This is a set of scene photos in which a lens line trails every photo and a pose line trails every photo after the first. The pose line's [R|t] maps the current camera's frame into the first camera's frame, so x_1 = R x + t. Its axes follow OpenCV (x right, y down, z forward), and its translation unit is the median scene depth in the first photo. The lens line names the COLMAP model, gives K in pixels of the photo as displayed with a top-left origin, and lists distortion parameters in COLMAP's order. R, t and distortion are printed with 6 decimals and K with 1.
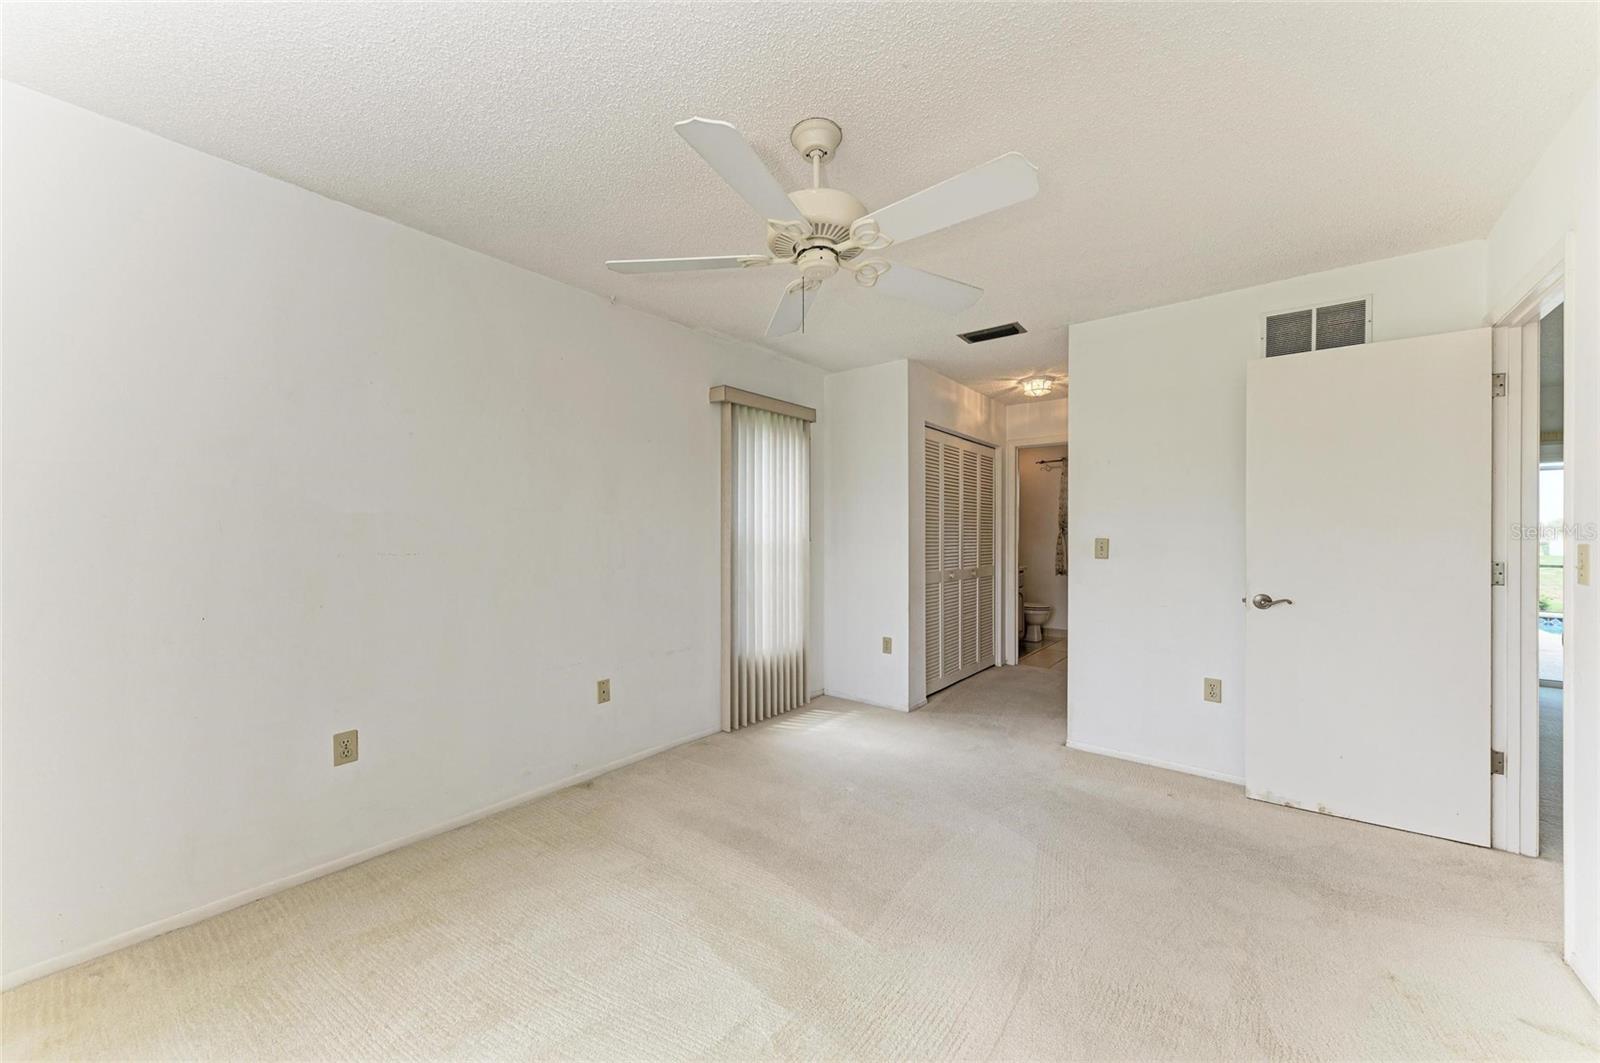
lens RADIAL K [[577.7, 0, 800.0], [0, 577.7, 531.5], [0, 0, 1]] dist [0.000353, 0.000009]
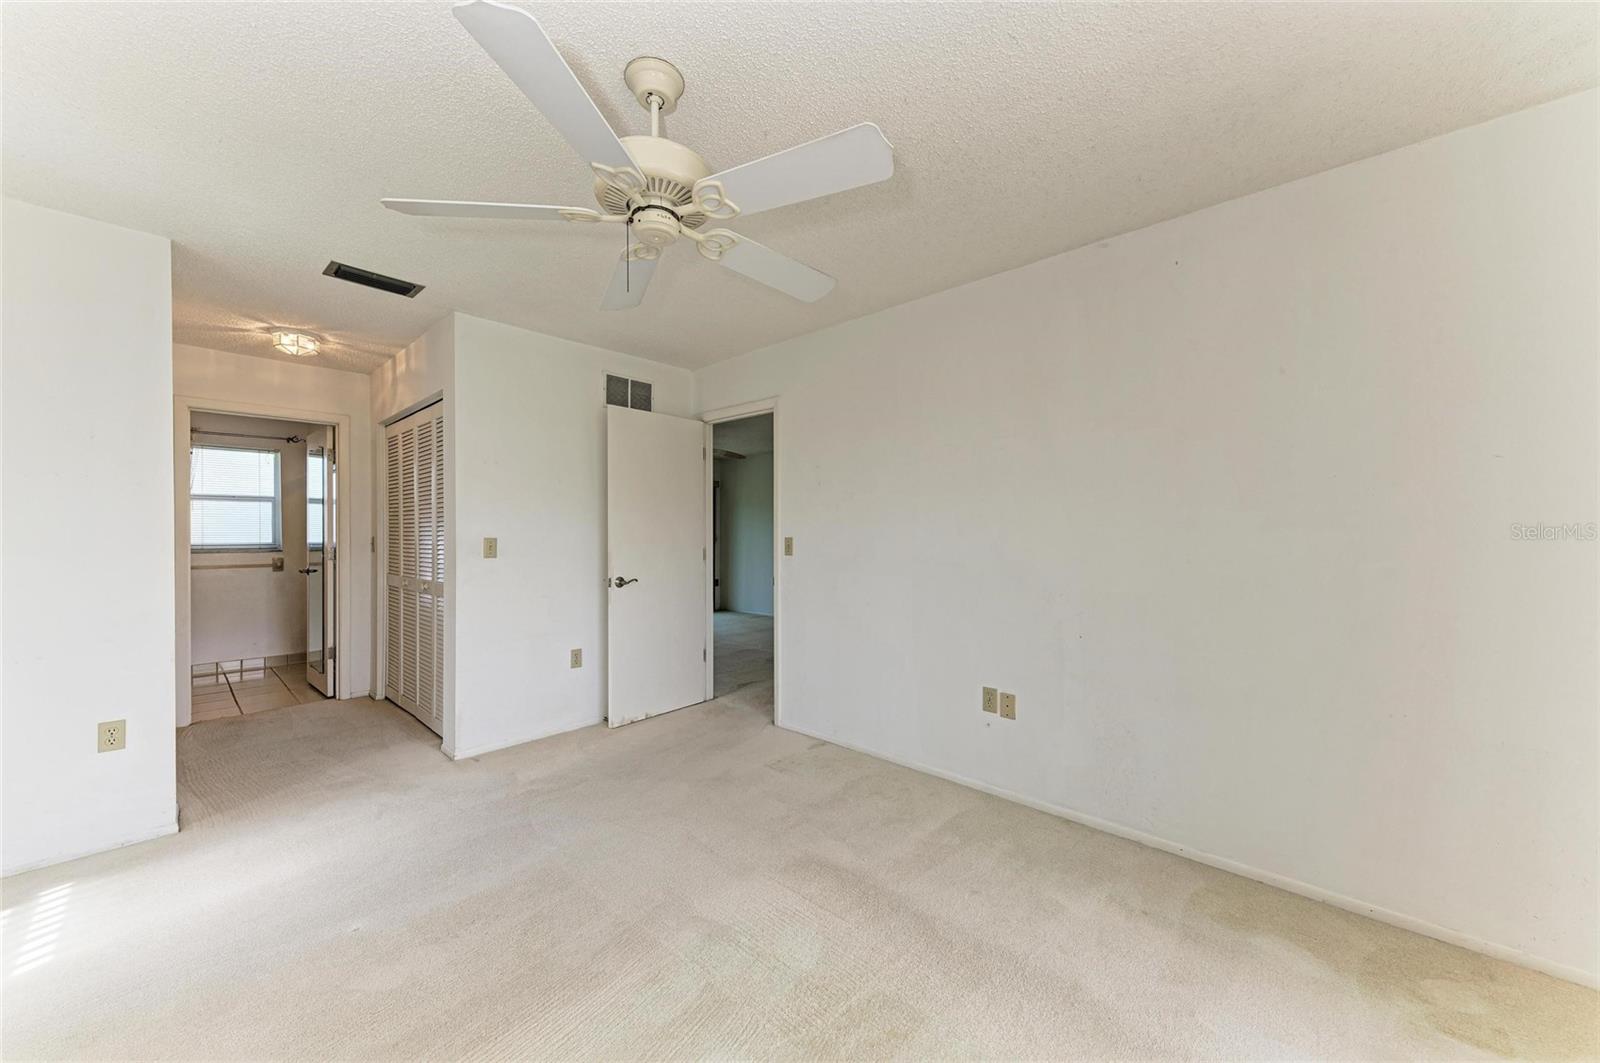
lens RADIAL K [[577.7, 0, 800.0], [0, 577.7, 531.5], [0, 0, 1]] dist [0.000353, 0.000009]
pose [[0.064176, 0.001068, 0.997938, -0.485181], [-0.006585, 0.999978, -0.000646, -0.002504], [-0.997917, -0.006530, 0.064182, 0.422511]]
